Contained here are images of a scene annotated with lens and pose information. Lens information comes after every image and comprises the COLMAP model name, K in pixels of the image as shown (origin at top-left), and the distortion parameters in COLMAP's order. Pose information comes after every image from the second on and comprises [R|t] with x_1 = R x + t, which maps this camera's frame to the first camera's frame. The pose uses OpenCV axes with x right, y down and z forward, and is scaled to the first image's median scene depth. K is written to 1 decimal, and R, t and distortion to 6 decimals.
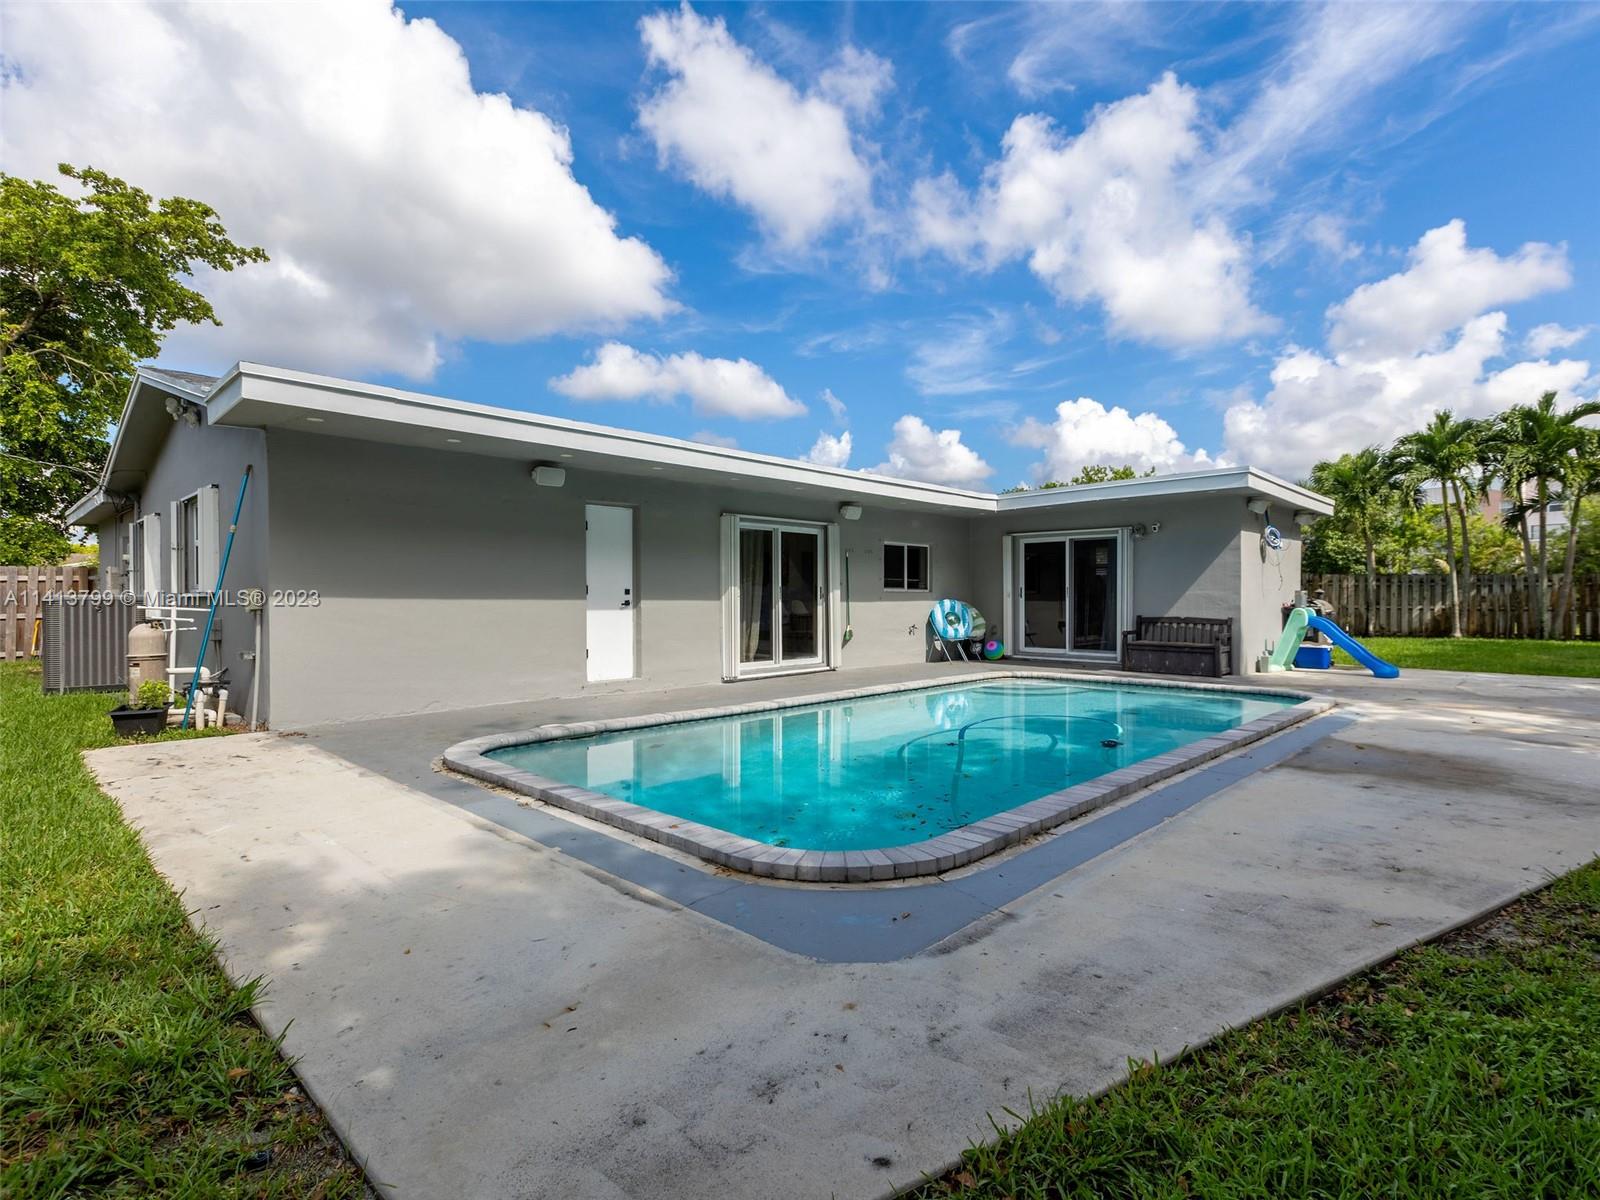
lens RADIAL K [[800.5, 0, 800.9], [0, 800.5, 573.9], [0, 0, 1]] dist [0.015243, -0.001292]
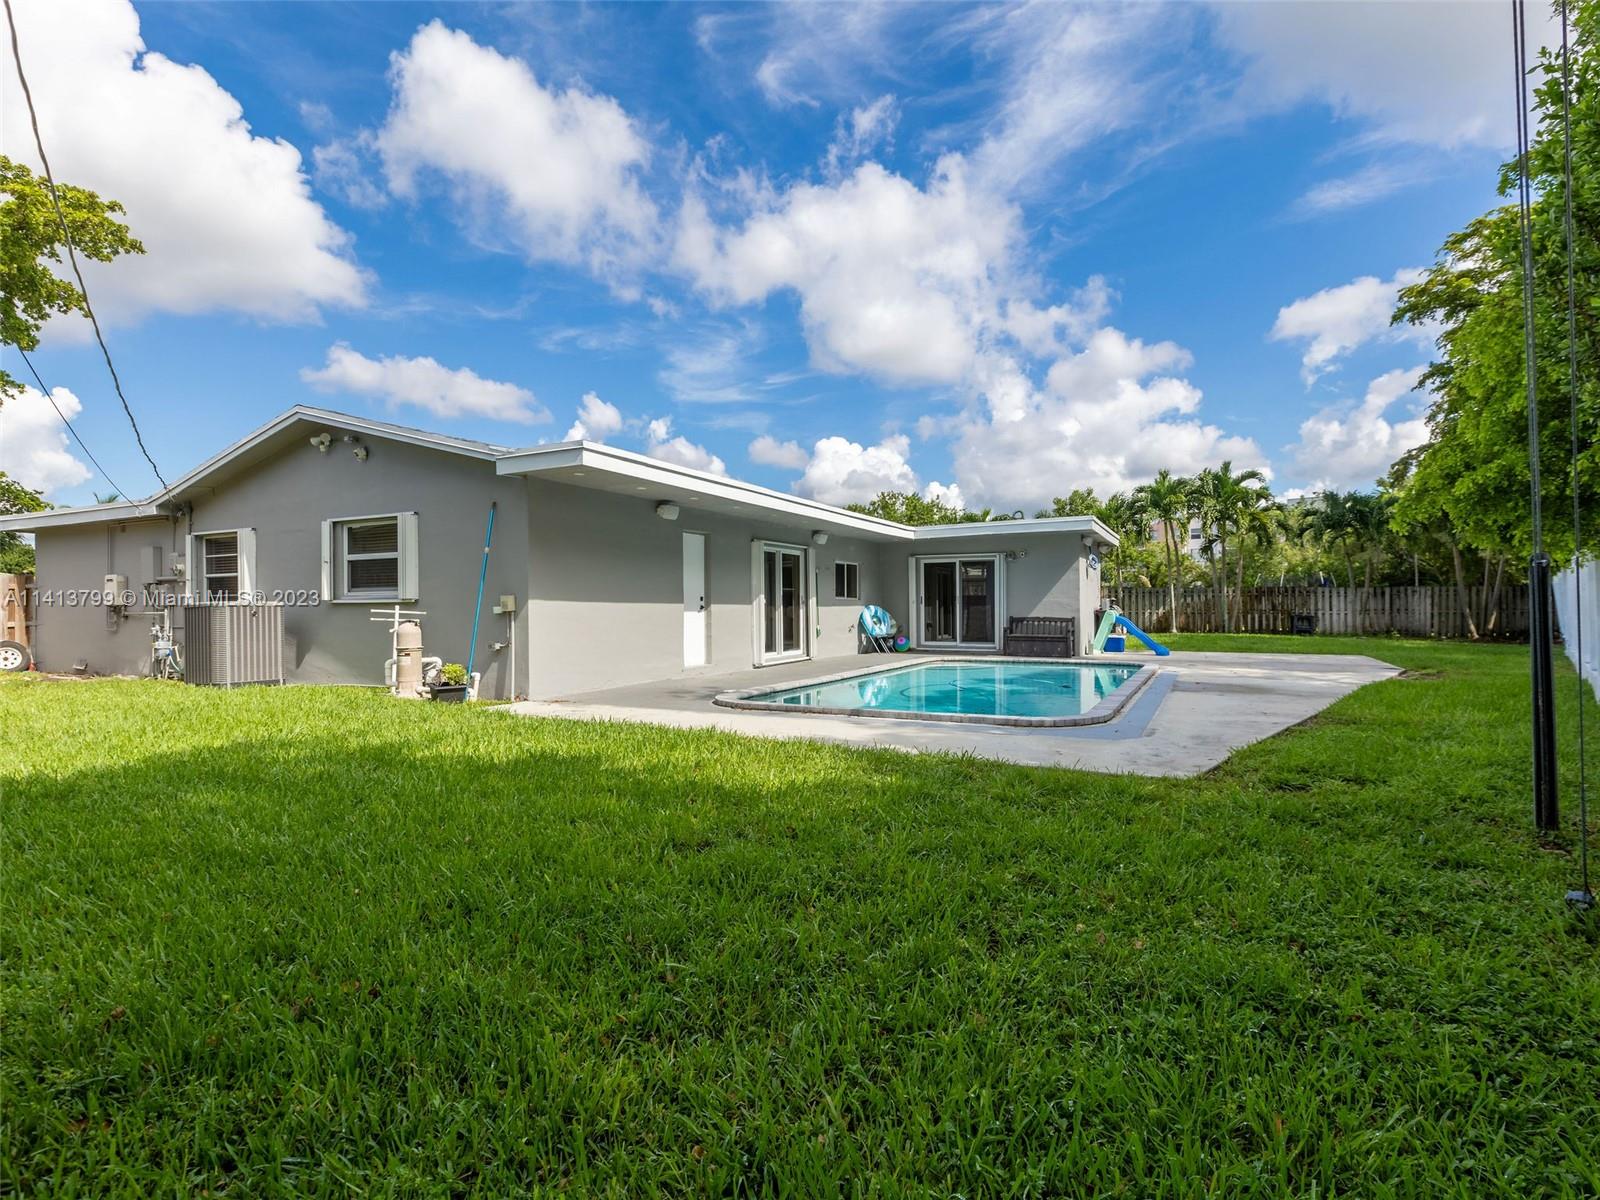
lens RADIAL K [[819.5, 0, 796.7], [0, 819.5, 612.3], [0, 0, 1]] dist [-0.003926, 0.000716]
pose [[0.955919, -0.005249, 0.293582, -0.337514], [-0.004362, 0.999476, 0.032073, 0.000378], [-0.293596, -0.031940, 0.955396, -0.246260]]
